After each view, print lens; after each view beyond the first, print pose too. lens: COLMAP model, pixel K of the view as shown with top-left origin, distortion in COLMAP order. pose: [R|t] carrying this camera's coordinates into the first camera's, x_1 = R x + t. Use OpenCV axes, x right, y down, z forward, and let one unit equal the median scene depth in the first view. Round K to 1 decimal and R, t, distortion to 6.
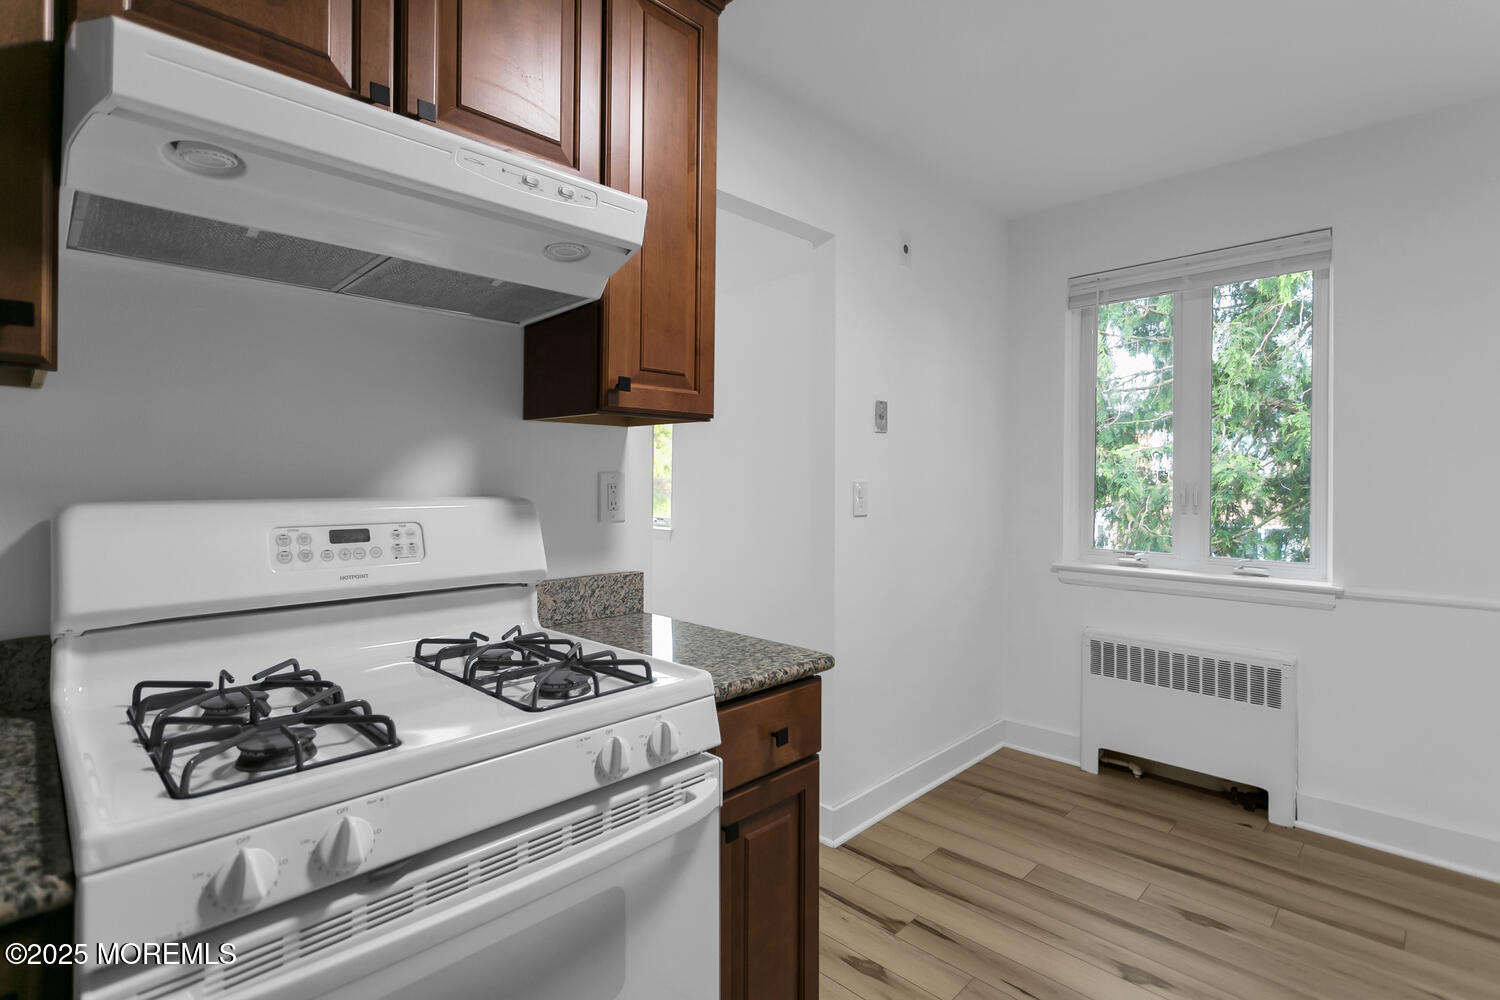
lens RADIAL K [[733.3, 0, 744.4], [0, 733.3, 471.5], [0, 0, 1]] dist [0.003009, 0.000222]
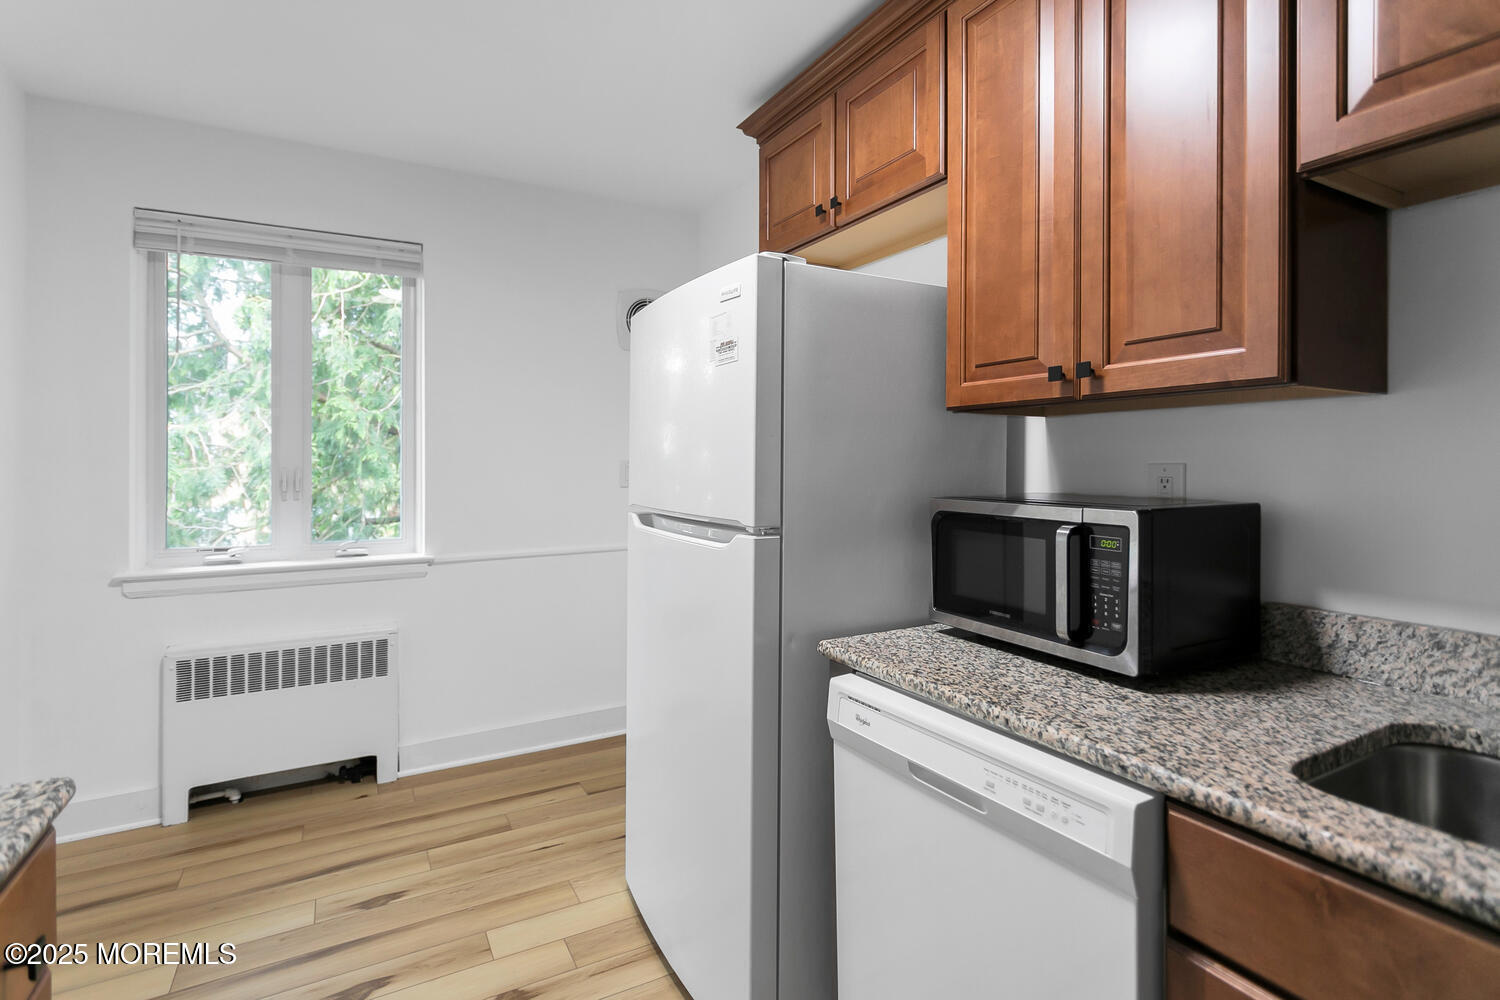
lens RADIAL K [[733.3, 0, 746.7], [0, 733.3, 463.2], [0, 0, 1]] dist [0.003009, 0.000222]
pose [[0.268767, -0.003914, 0.963197, -0.161426], [-0.003603, 0.999981, 0.005069, 0.002910], [-0.963198, -0.004833, 0.268748, 0.191440]]
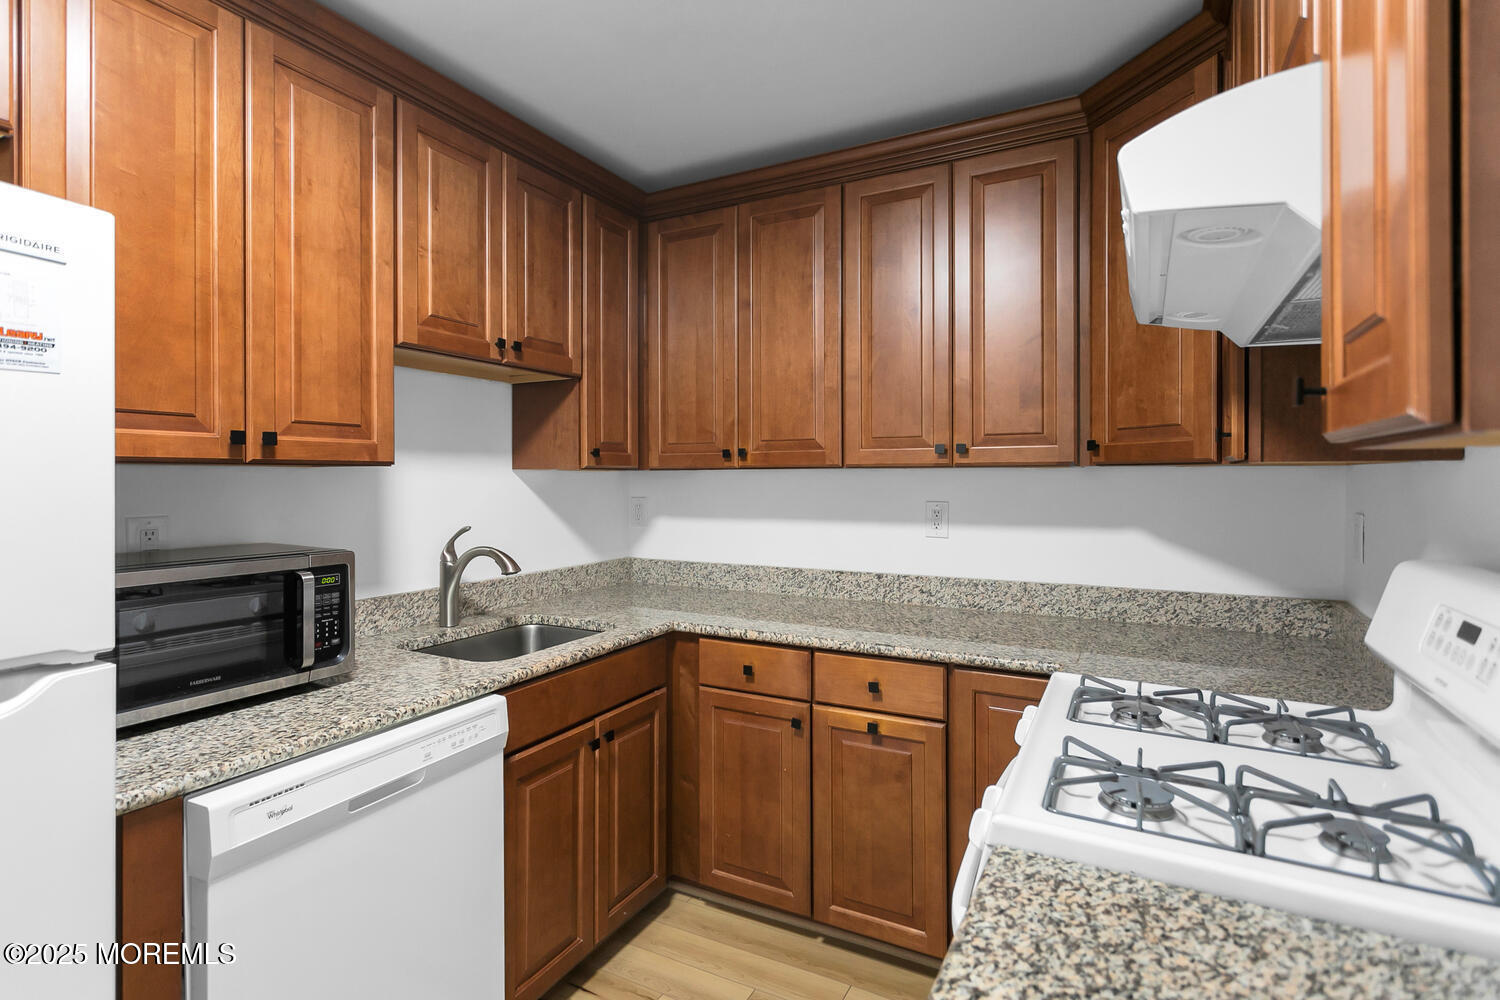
lens RADIAL K [[733.3, 0, 761.6], [0, 733.3, 478.1], [0, 0, 1]] dist [0.003009, 0.000222]
pose [[-0.948278, -0.006619, -0.317373, 1.052954], [-0.006177, 0.999978, -0.002397, -0.104571], [0.317382, -0.000312, -0.948298, 2.161381]]
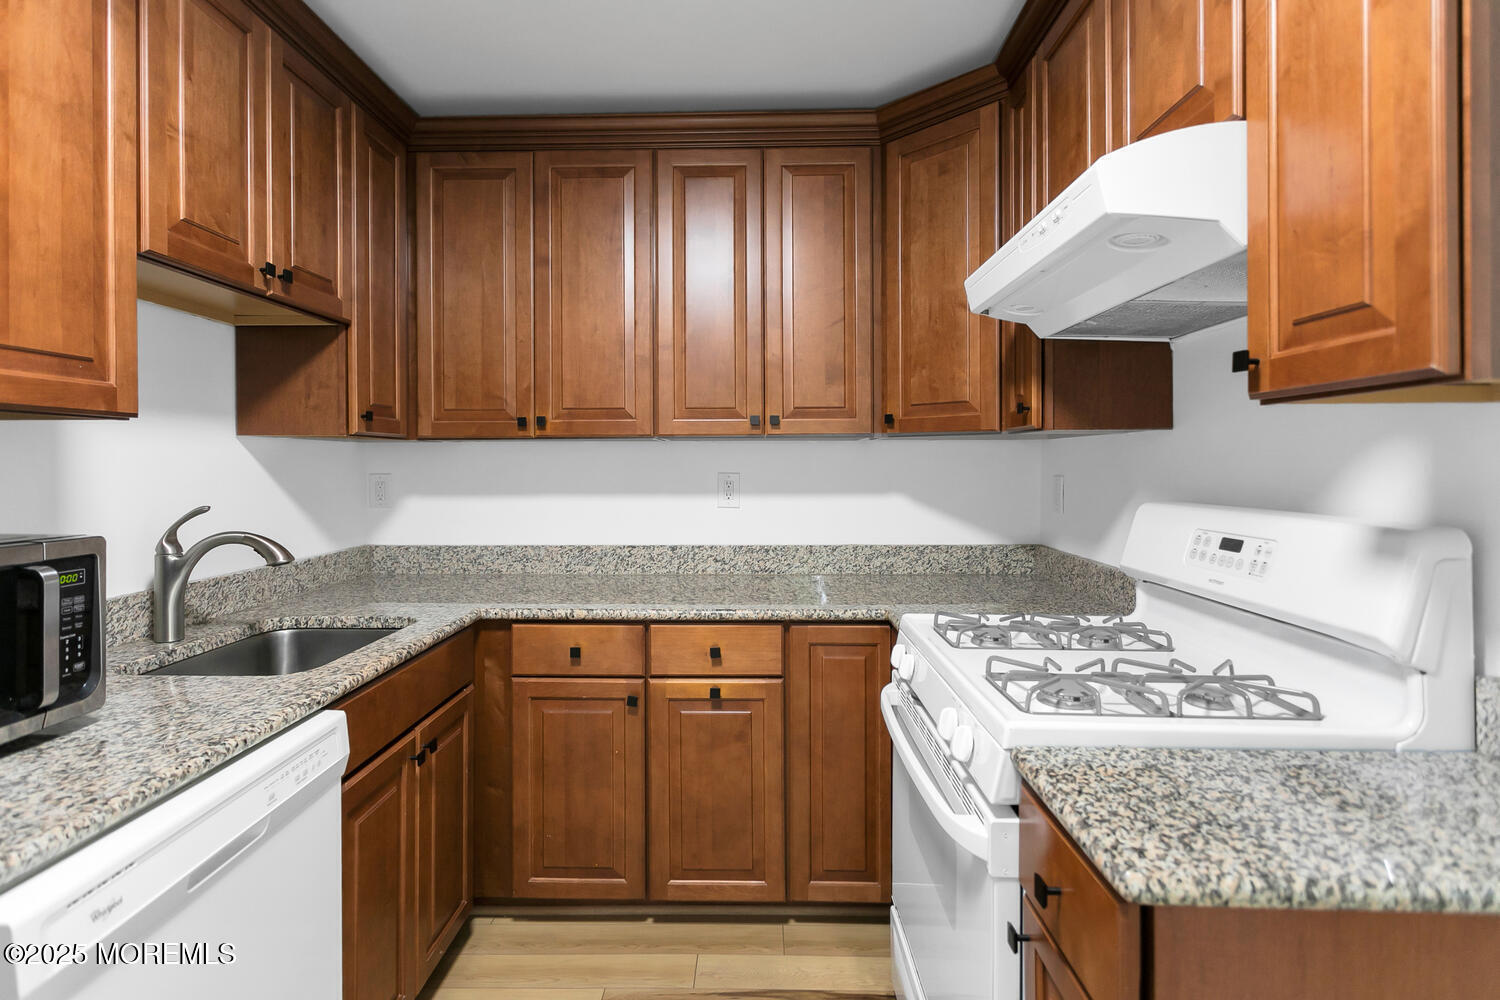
lens RADIAL K [[733.3, 0, 751.5], [0, 733.3, 464.0], [0, 0, 1]] dist [0.003009, 0.000222]
pose [[-0.706019, -0.005631, -0.708171, 1.614694], [-0.001658, 0.999979, -0.006298, -0.032120], [0.708191, -0.003273, -0.706013, 1.775363]]
